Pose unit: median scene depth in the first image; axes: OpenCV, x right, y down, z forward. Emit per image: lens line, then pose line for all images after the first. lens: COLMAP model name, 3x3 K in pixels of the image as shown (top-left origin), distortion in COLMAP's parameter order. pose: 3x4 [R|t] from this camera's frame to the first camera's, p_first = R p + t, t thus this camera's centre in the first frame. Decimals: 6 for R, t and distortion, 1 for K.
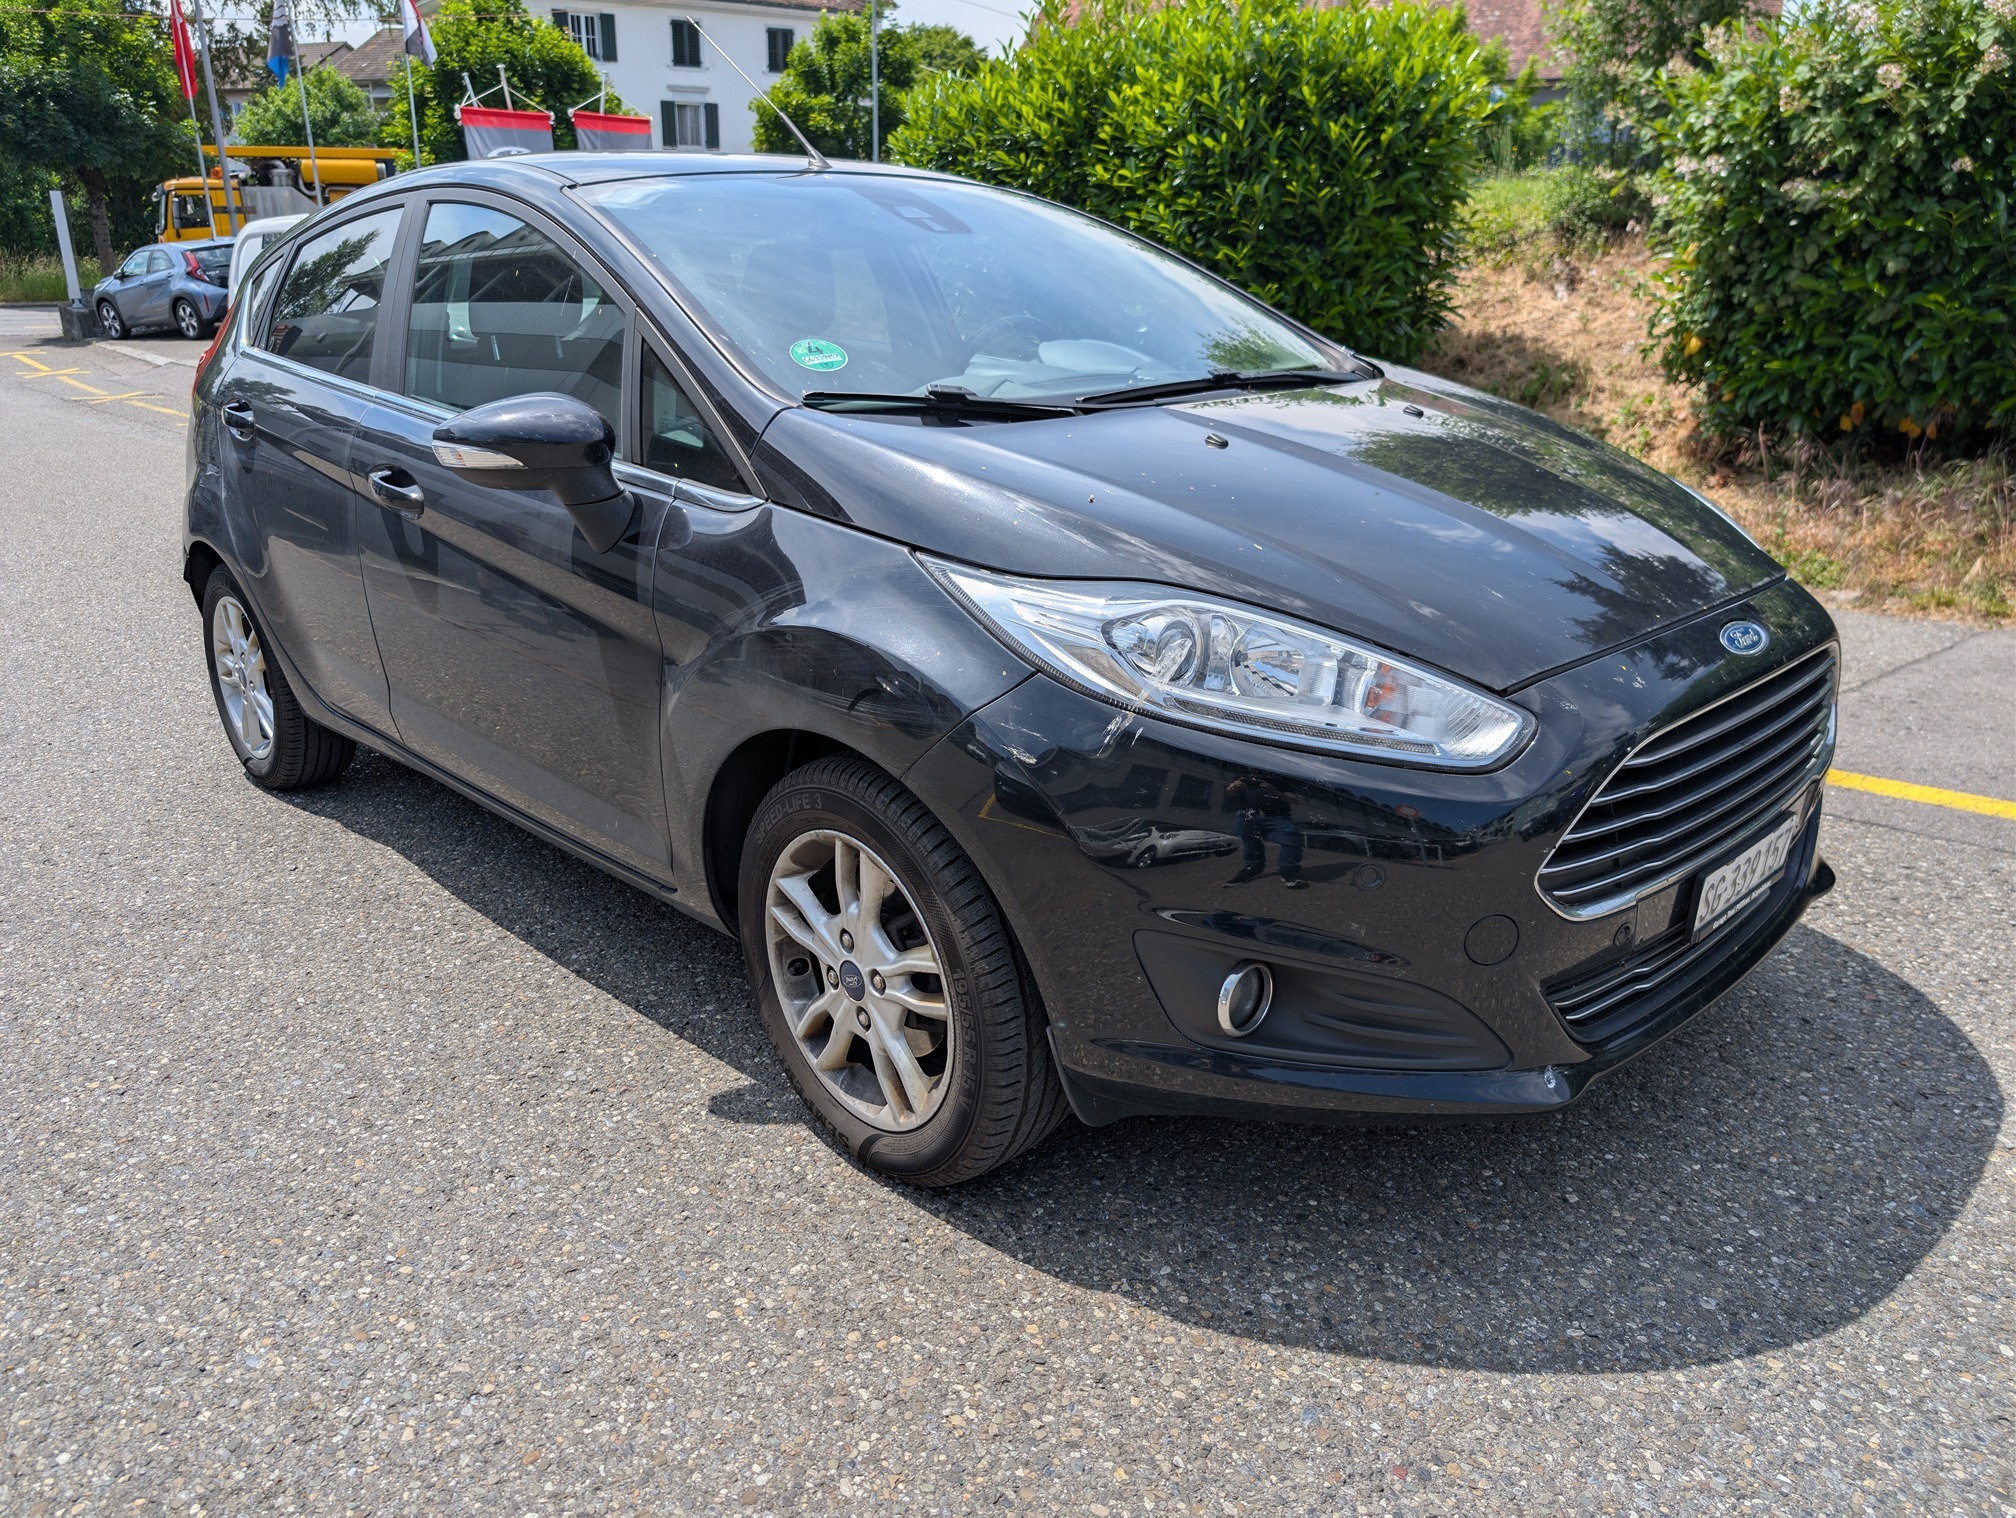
lens RADIAL K [[1443.3, 0, 1009.2], [0, 1443.3, 771.6], [0, 0, 1]] dist [0.016748, -0.015190]
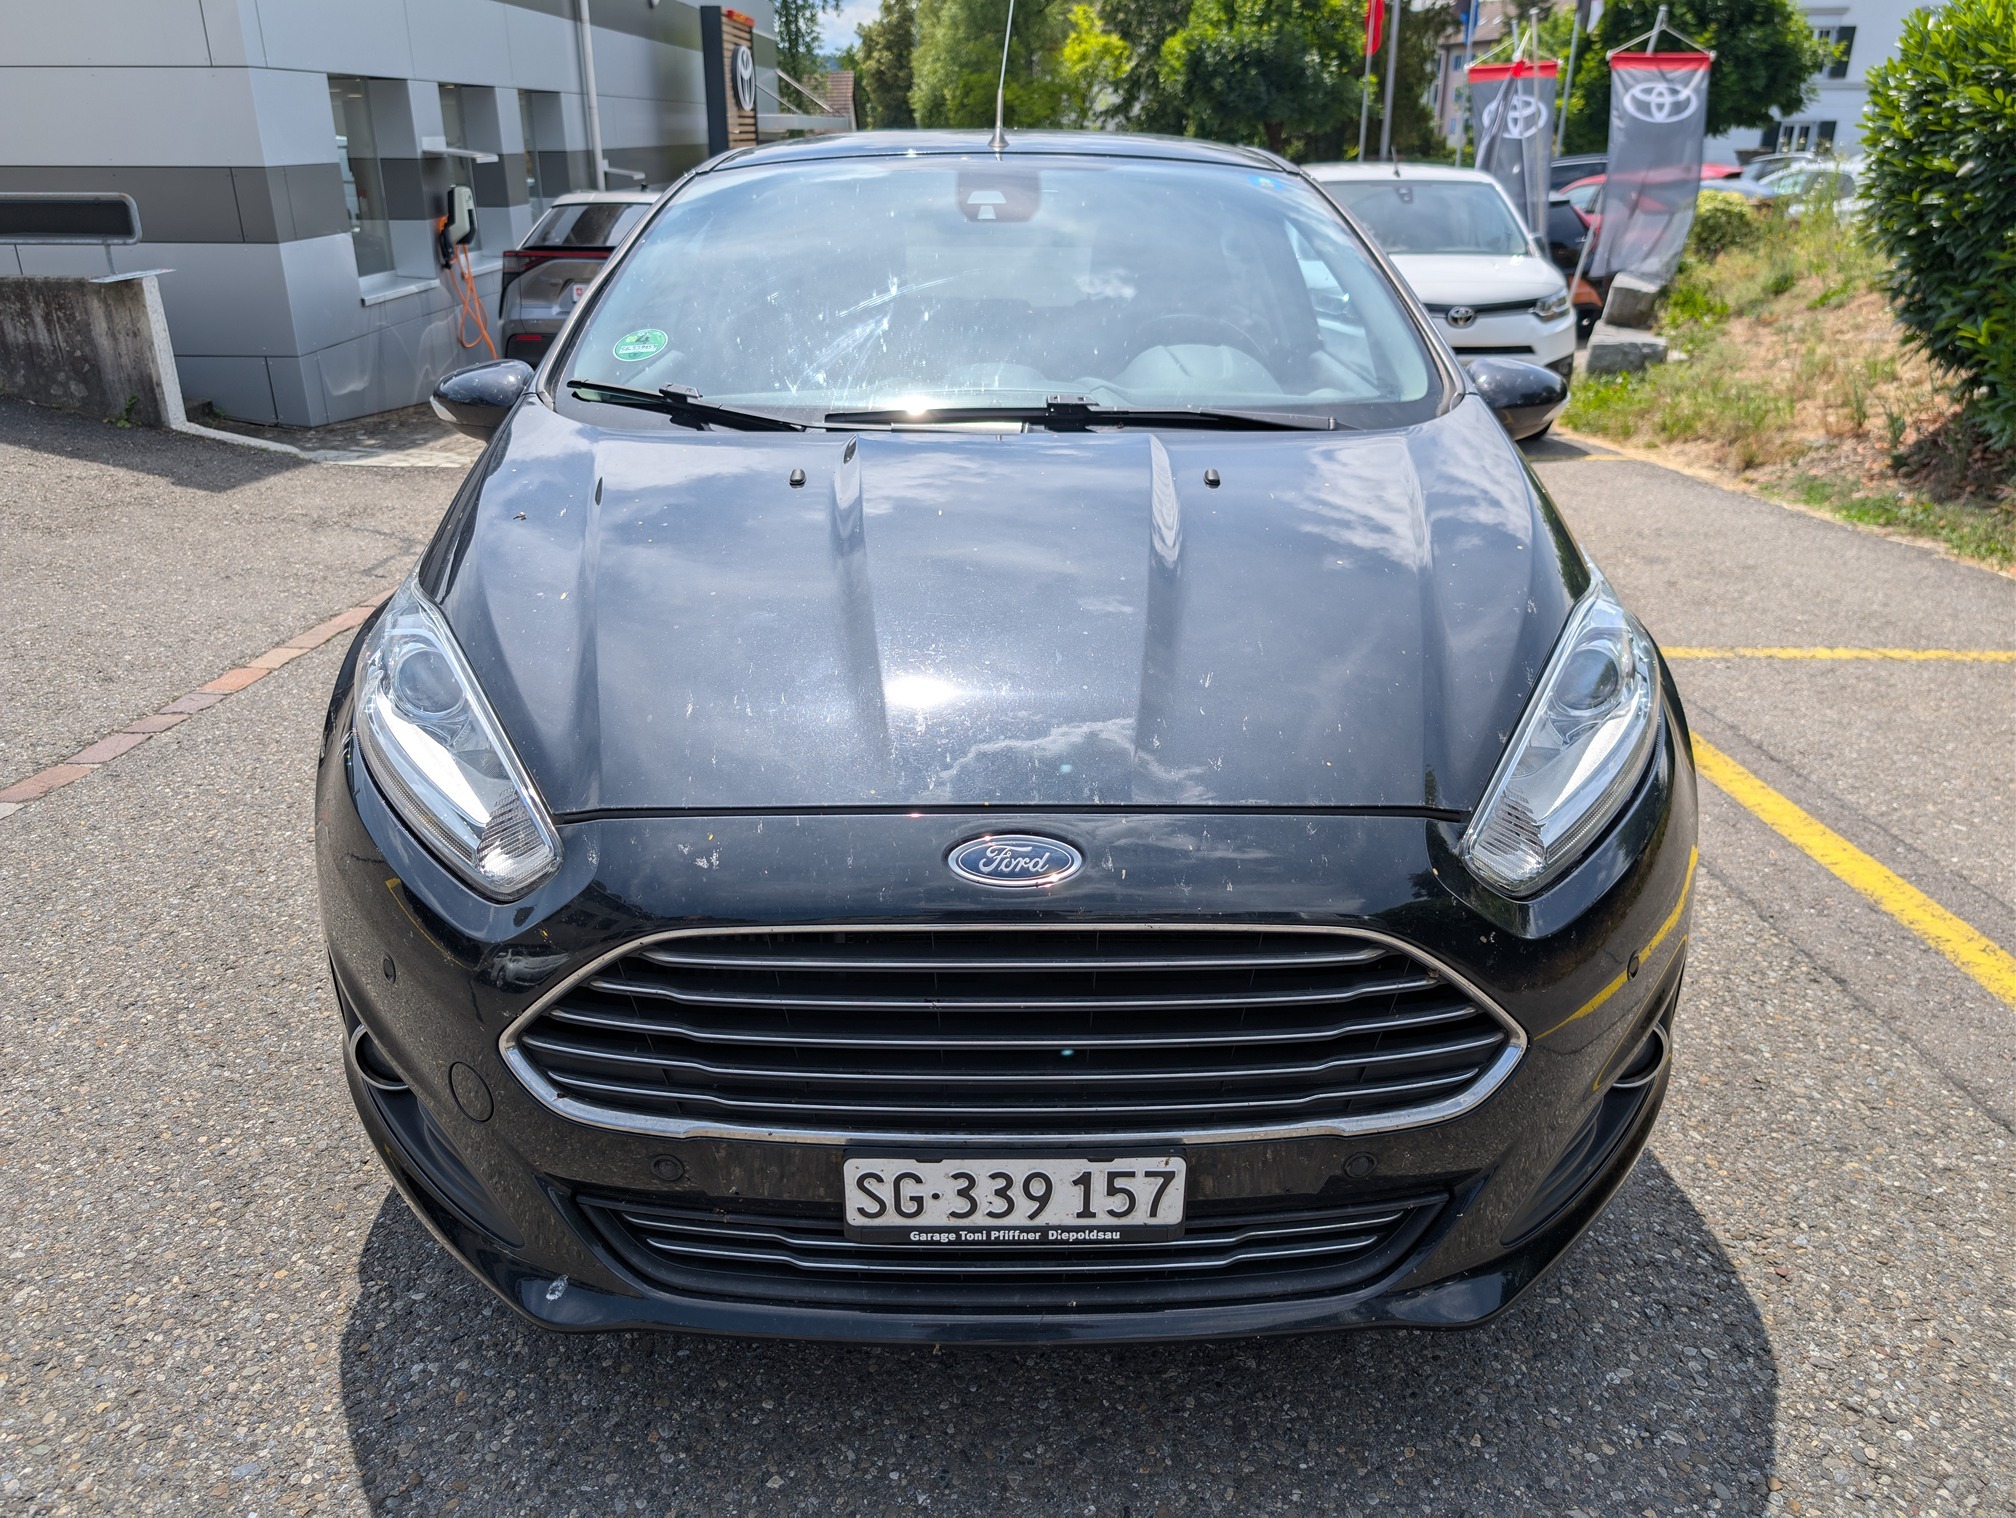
lens RADIAL K [[1443.3, 0, 999.5], [0, 1443.3, 746.2], [0, 0, 1]] dist [0.016748, -0.015190]
pose [[0.720499, 0.246837, -0.648038, 0.622447], [-0.233254, 0.966317, 0.108735, -0.144154], [0.653050, 0.072814, 0.753806, 0.321371]]
